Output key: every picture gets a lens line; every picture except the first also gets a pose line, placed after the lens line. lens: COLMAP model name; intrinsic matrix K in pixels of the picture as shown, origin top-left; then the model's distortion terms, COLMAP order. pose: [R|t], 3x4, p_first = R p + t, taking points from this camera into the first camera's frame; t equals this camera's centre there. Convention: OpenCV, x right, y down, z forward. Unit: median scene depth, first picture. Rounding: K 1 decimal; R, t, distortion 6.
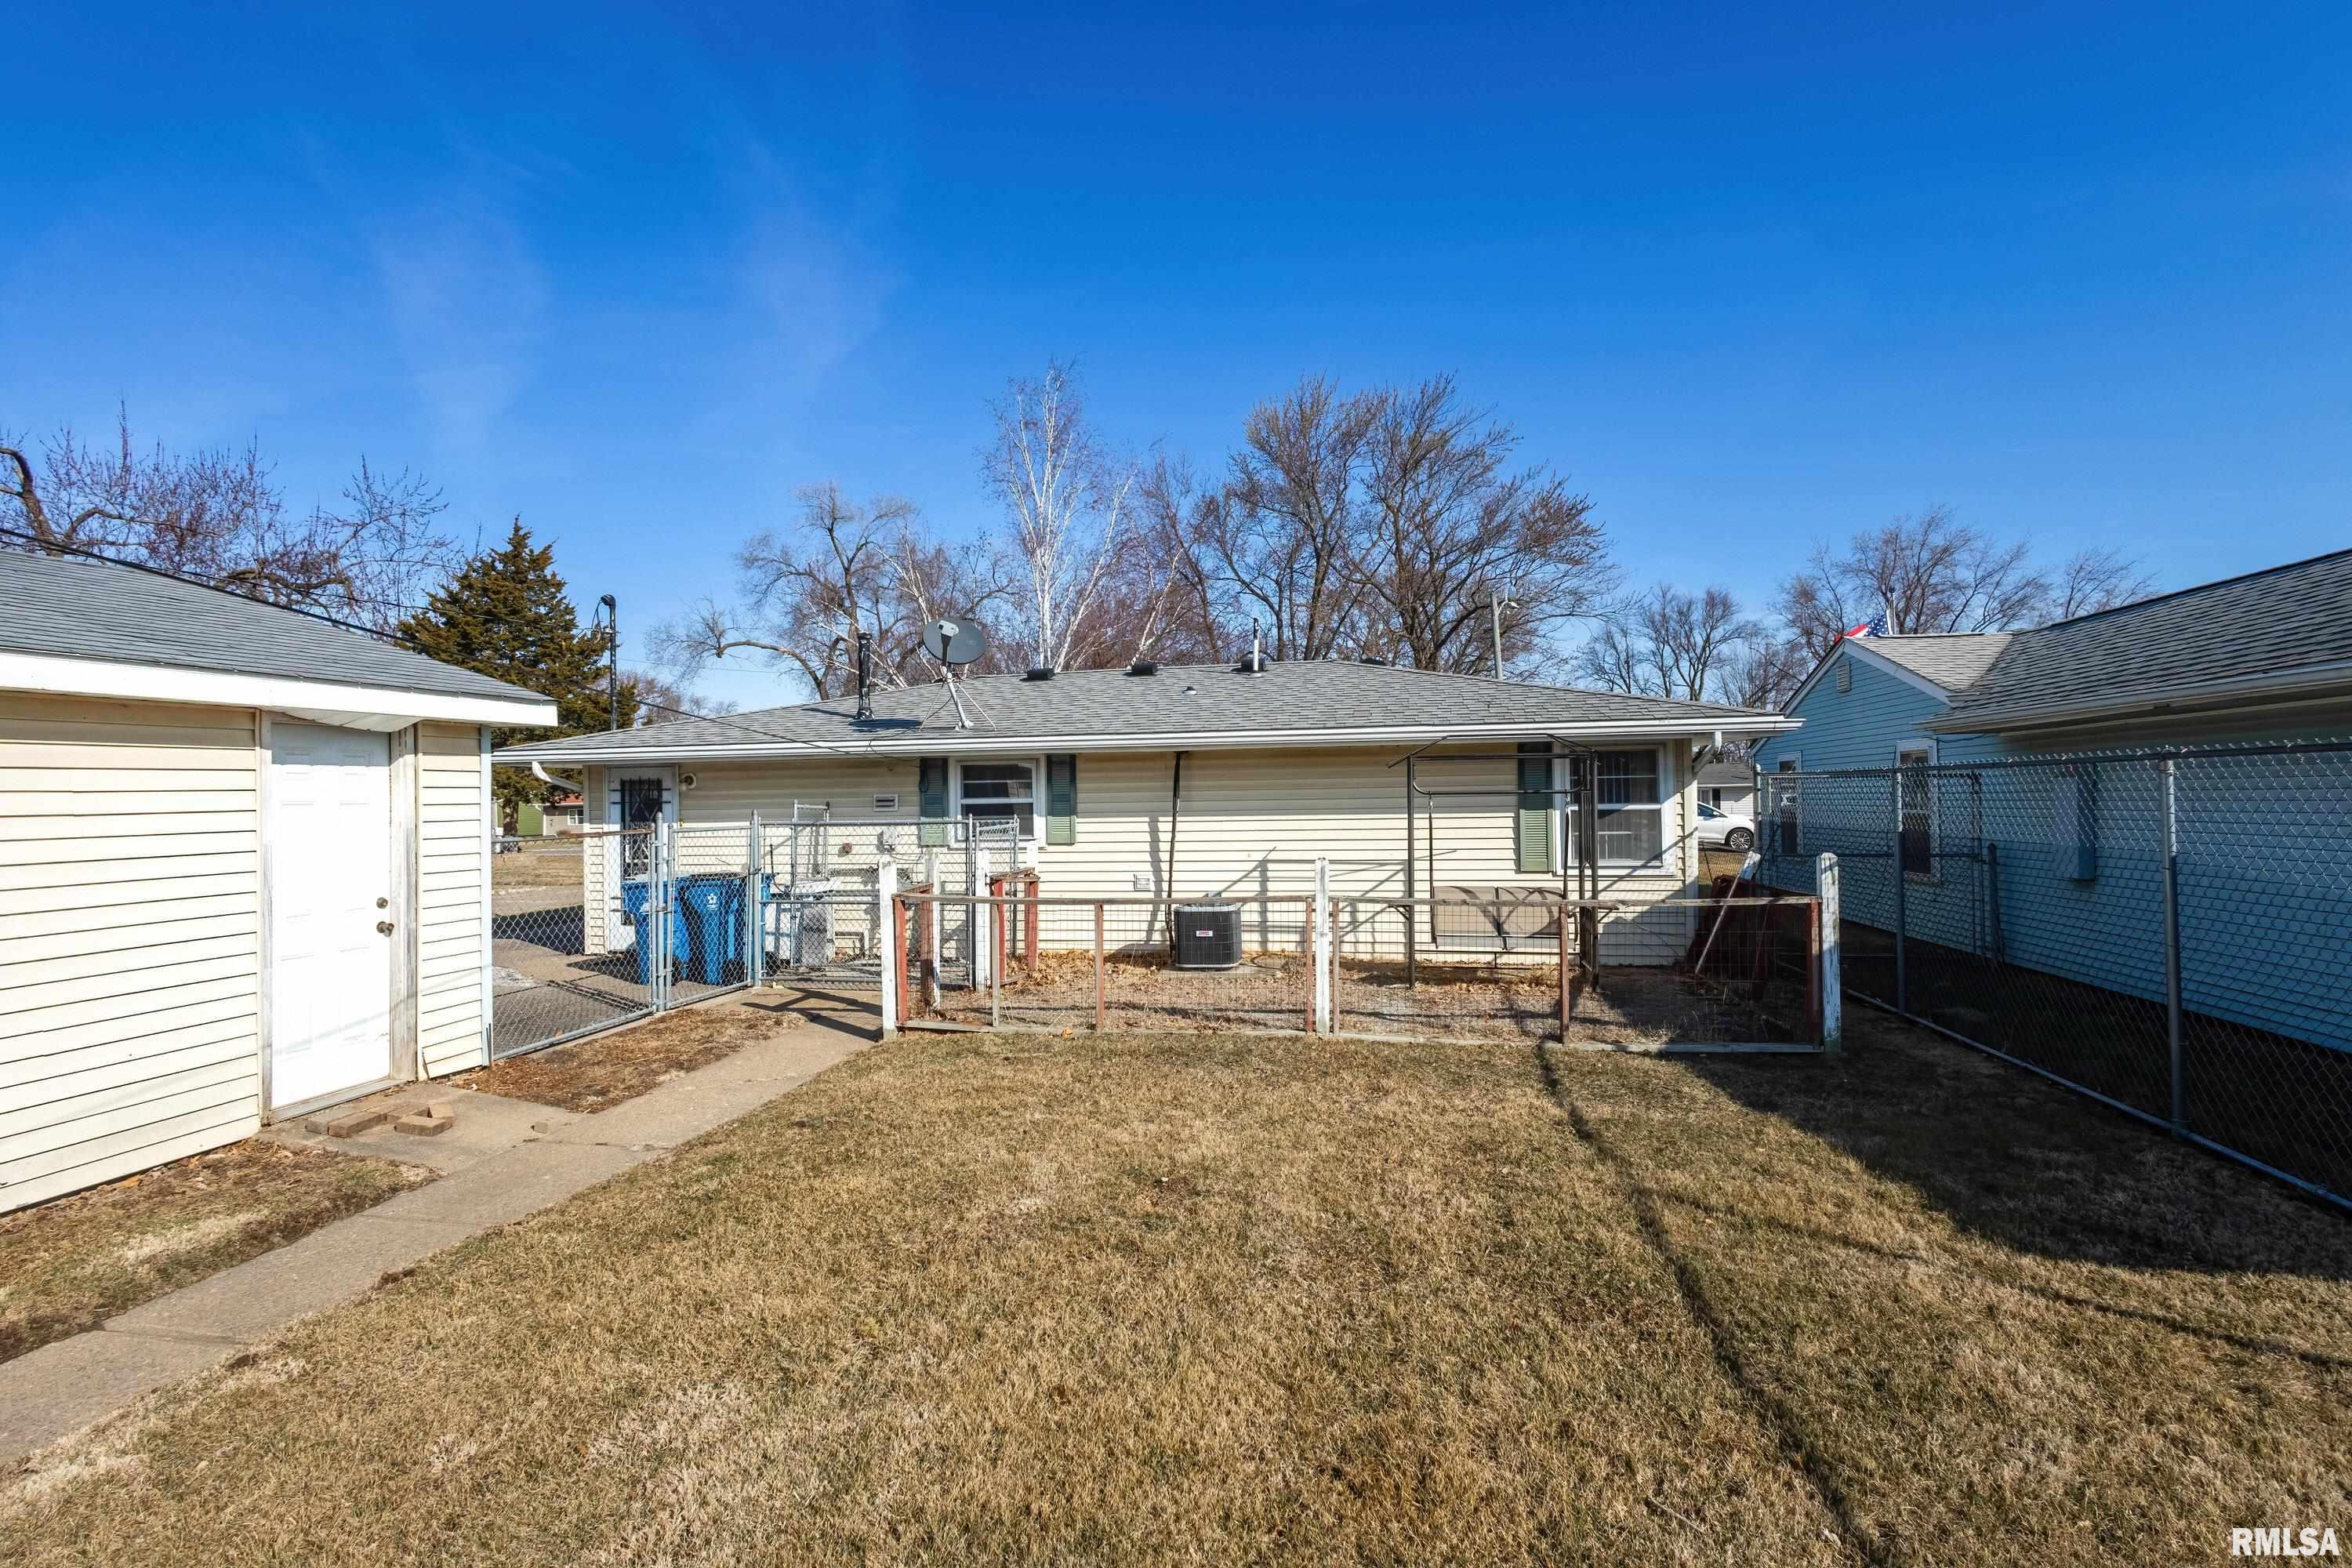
lens RADIAL K [[1114.5, 0, 1153.8], [0, 1114.5, 772.7], [0, 0, 1]] dist [0.011996, -0.001362]
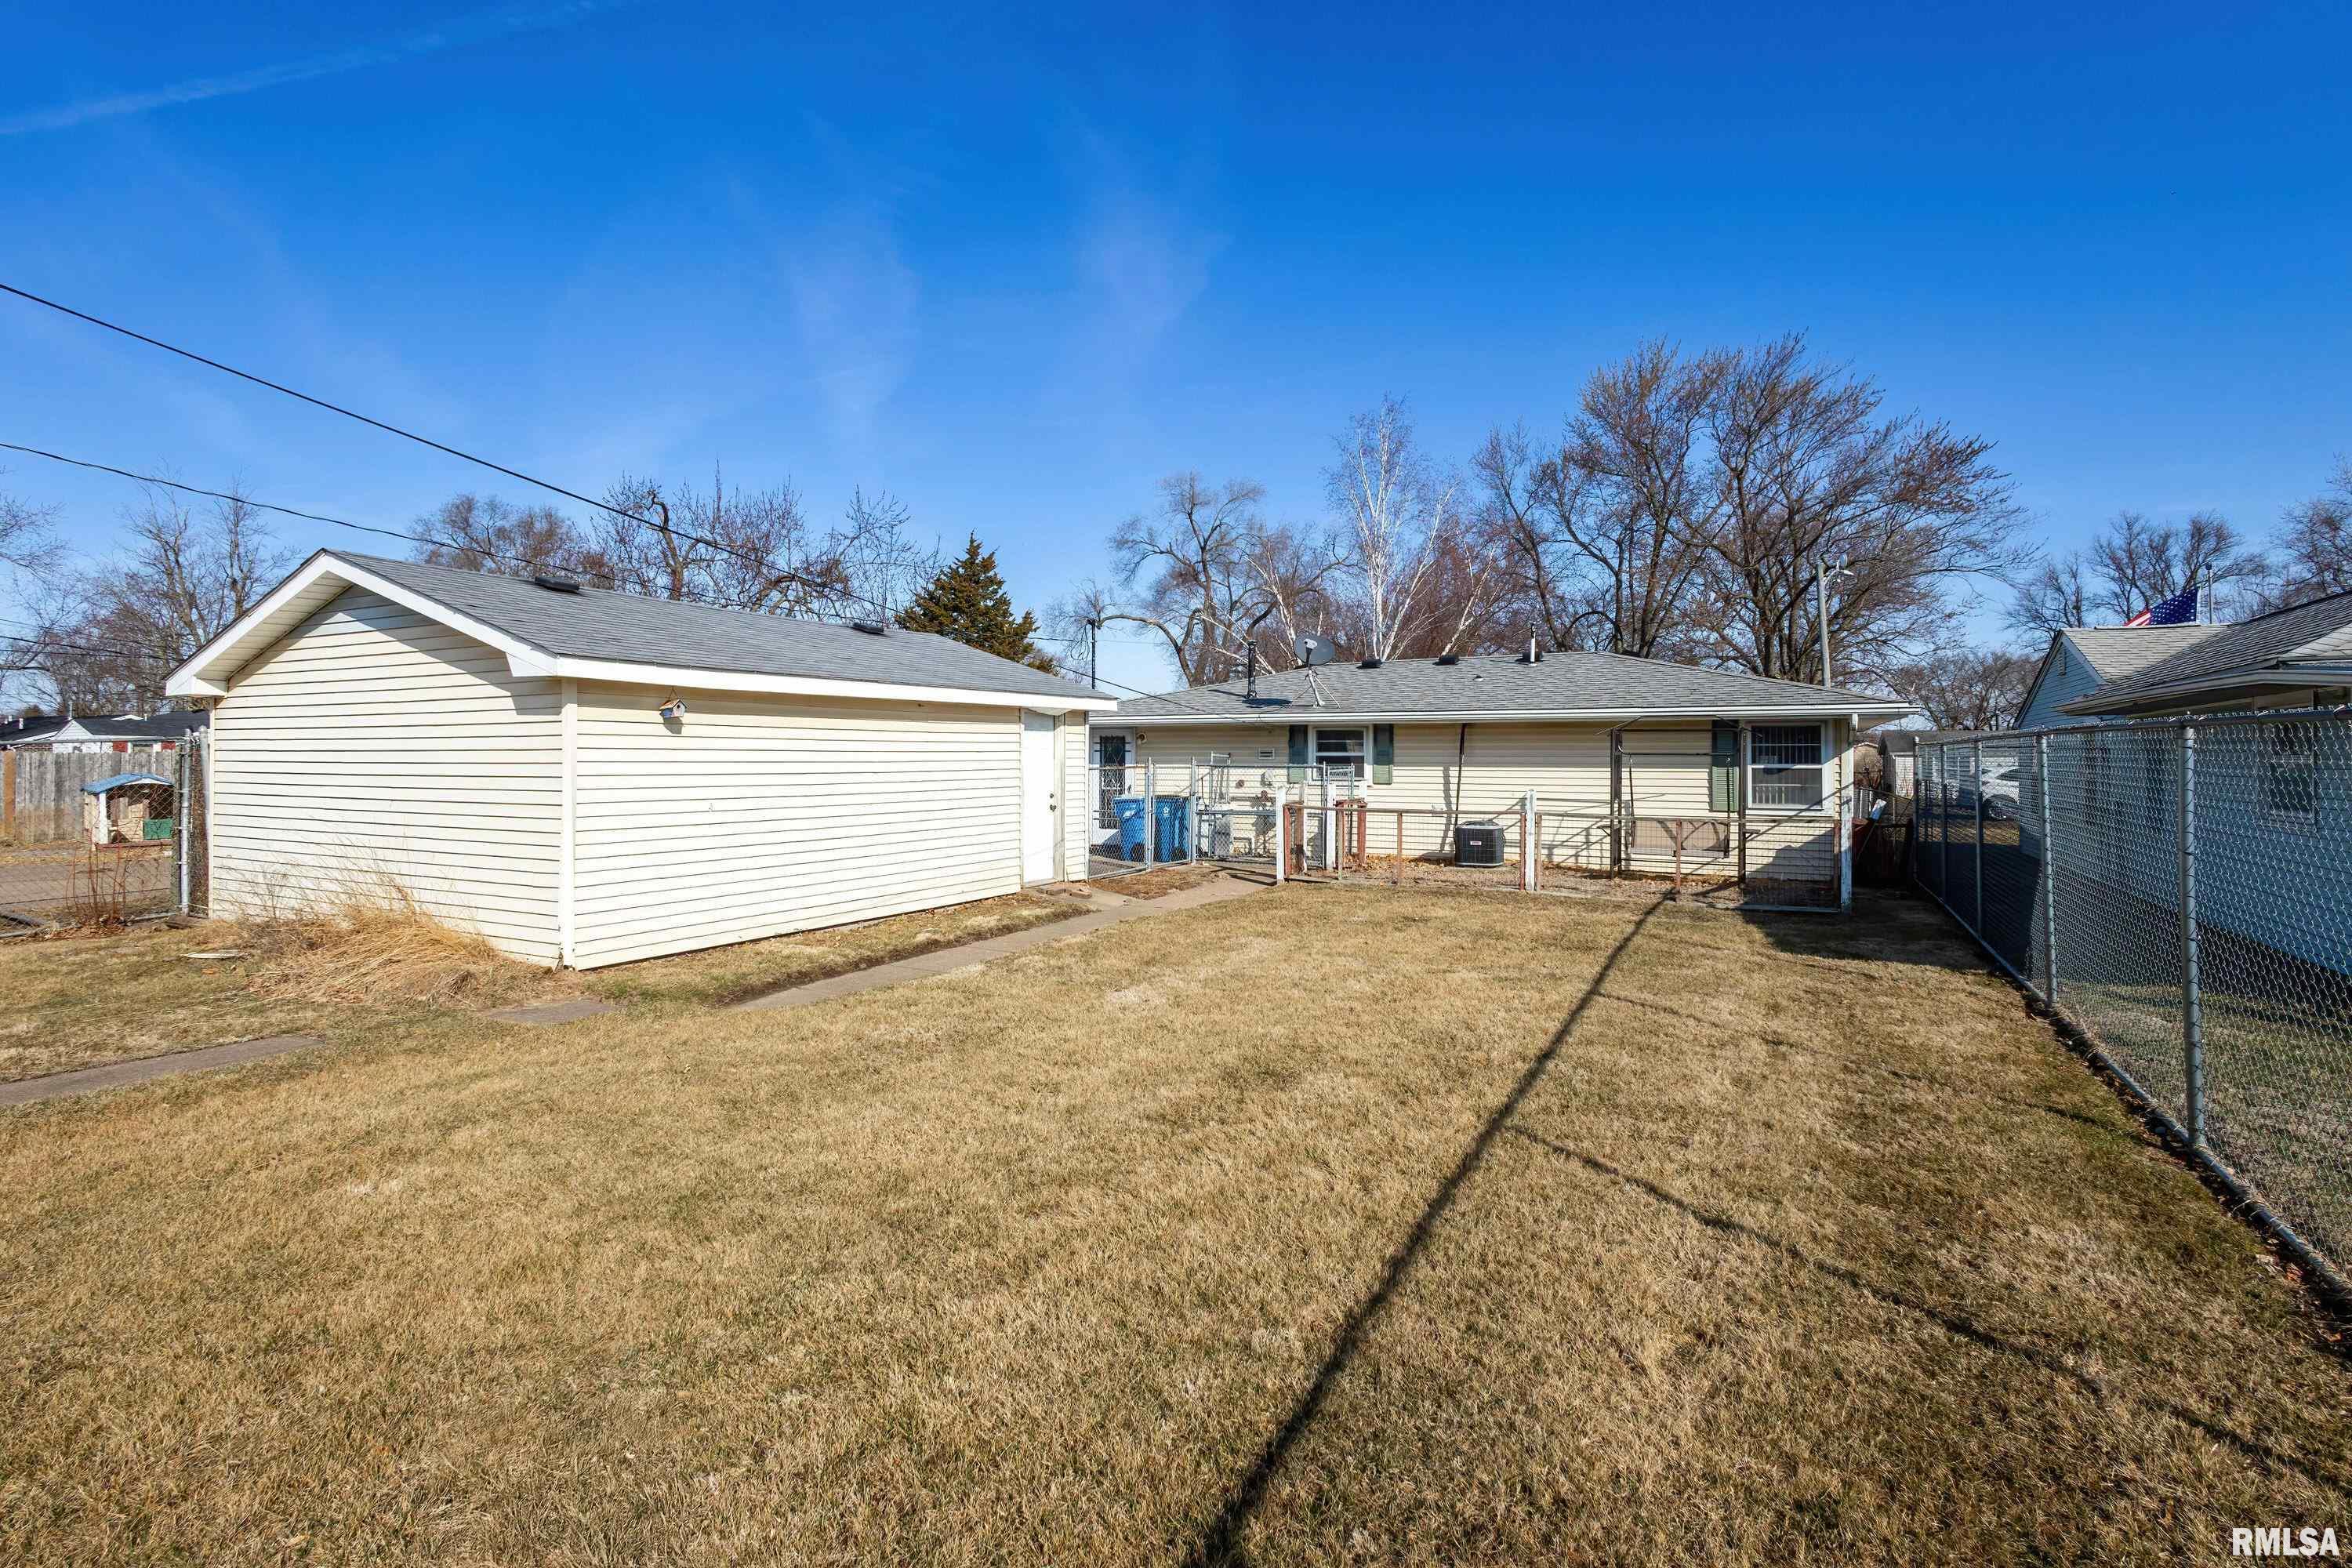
lens RADIAL K [[1114.5, 0, 1164.3], [0, 1114.5, 742.8], [0, 0, 1]] dist [0.011996, -0.001362]
pose [[0.958423, 0.015118, -0.284950, 0.029986], [-0.011380, 0.999826, 0.014769, -0.004724], [0.285124, -0.010912, 0.958429, -0.251239]]
